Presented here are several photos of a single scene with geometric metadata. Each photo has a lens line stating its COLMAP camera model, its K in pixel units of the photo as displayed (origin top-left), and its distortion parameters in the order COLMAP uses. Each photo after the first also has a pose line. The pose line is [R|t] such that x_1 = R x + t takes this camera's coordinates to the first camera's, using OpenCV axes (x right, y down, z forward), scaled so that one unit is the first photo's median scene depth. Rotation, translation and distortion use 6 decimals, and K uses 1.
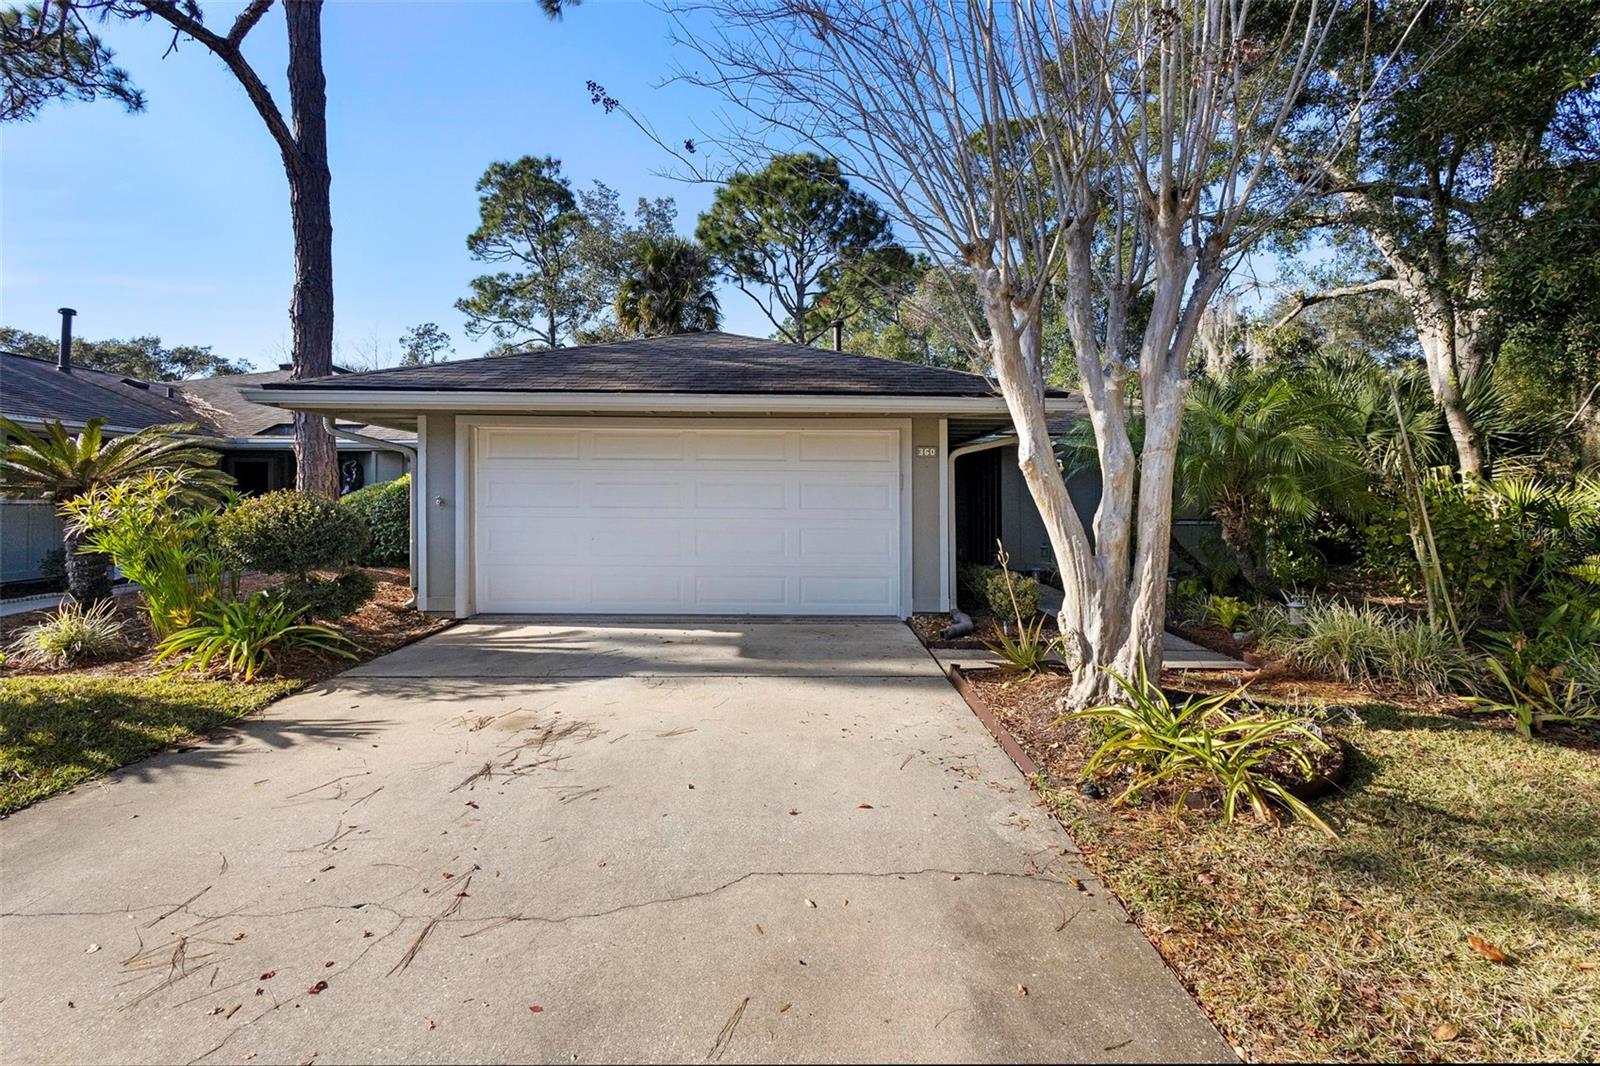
lens RADIAL K [[740.0, 0, 789.2], [0, 740.0, 519.4], [0, 0, 1]] dist [0.013406, -0.004589]
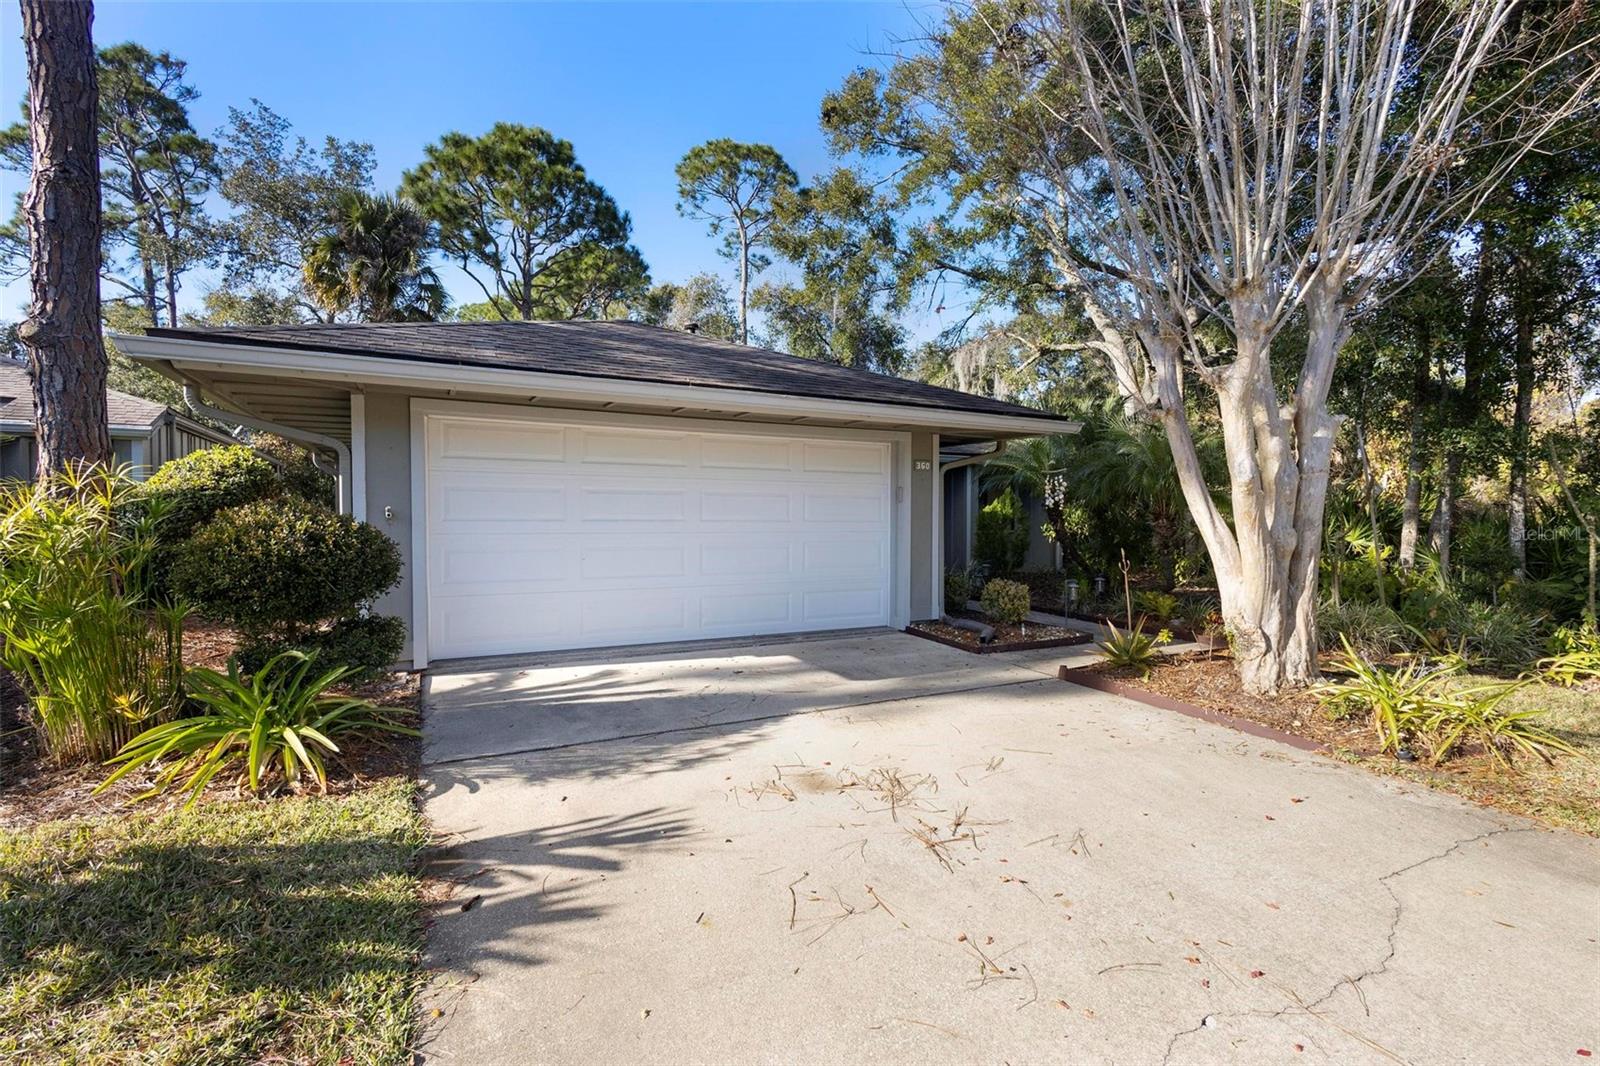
lens RADIAL K [[740.0, 0, 775.4], [0, 740.0, 545.8], [0, 0, 1]] dist [0.013406, -0.004589]
pose [[0.893984, -0.019352, 0.447681, -0.151112], [0.010460, 0.999696, 0.022326, -0.001498], [-0.447977, -0.015276, 0.893915, 0.056337]]
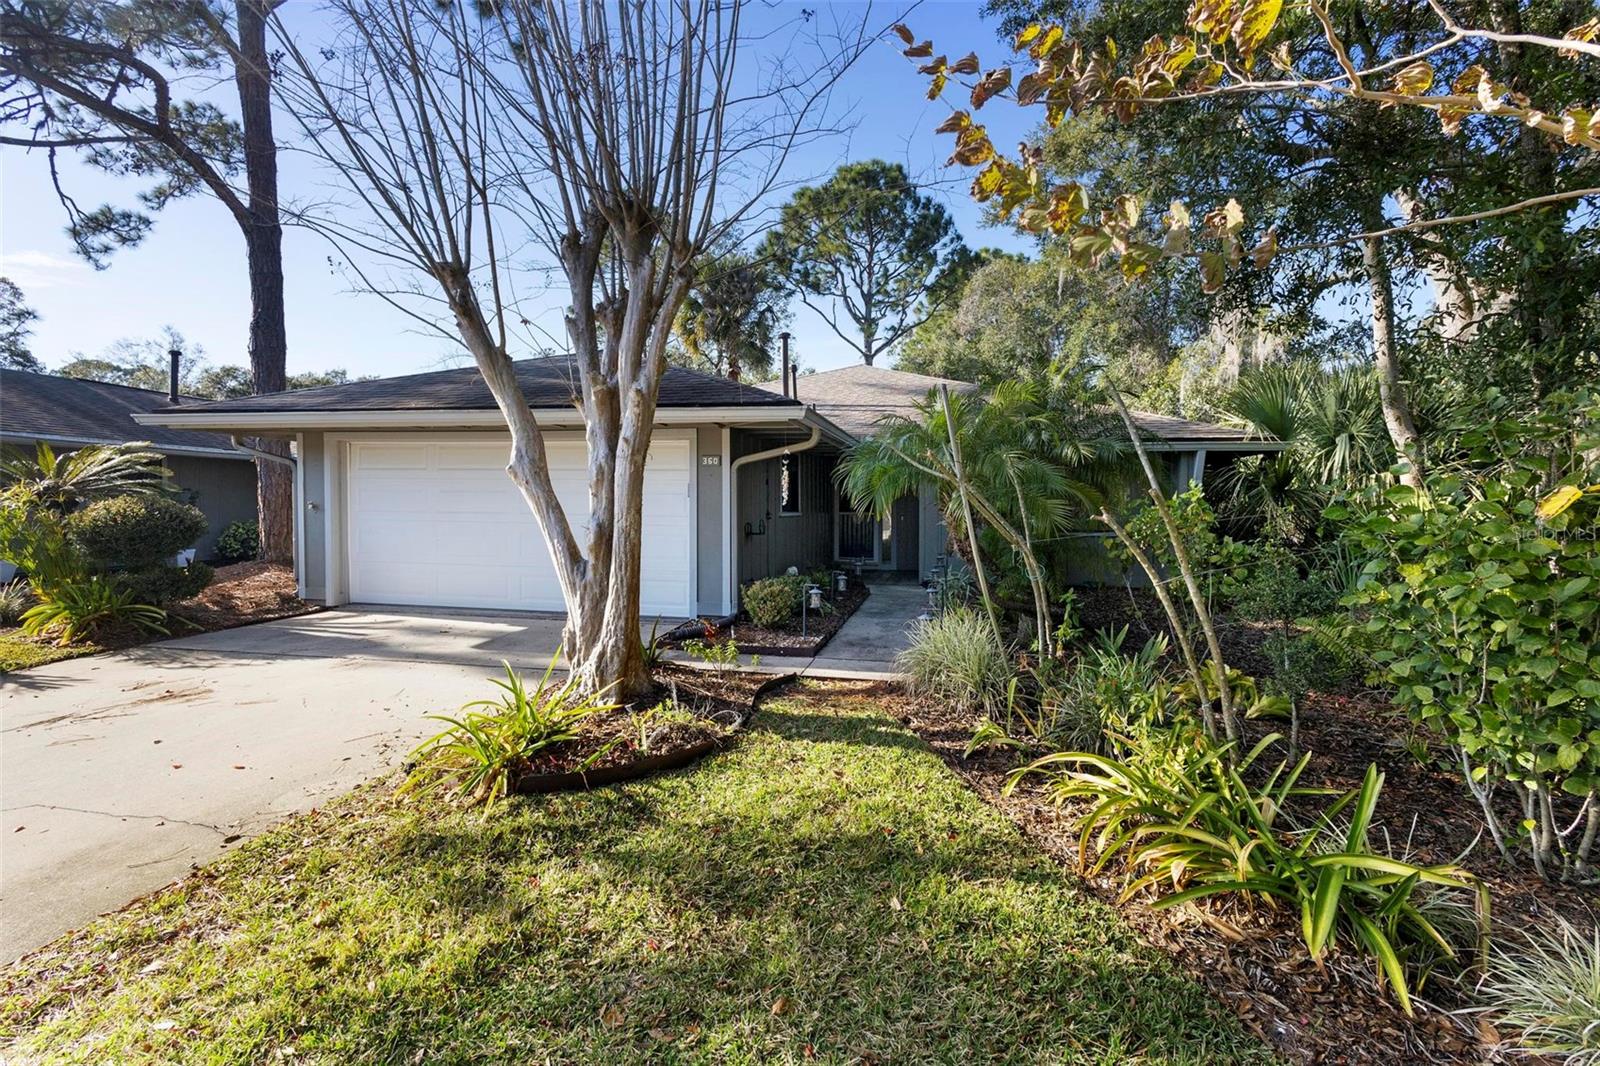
lens RADIAL K [[740.0, 0, 799.1], [0, 740.0, 530.1], [0, 0, 1]] dist [0.013406, -0.004589]
pose [[0.975146, 0.012121, -0.221230, 0.175869], [-0.011976, 0.999926, 0.001998, 0.000671], [0.221238, 0.000701, 0.975220, 0.008677]]
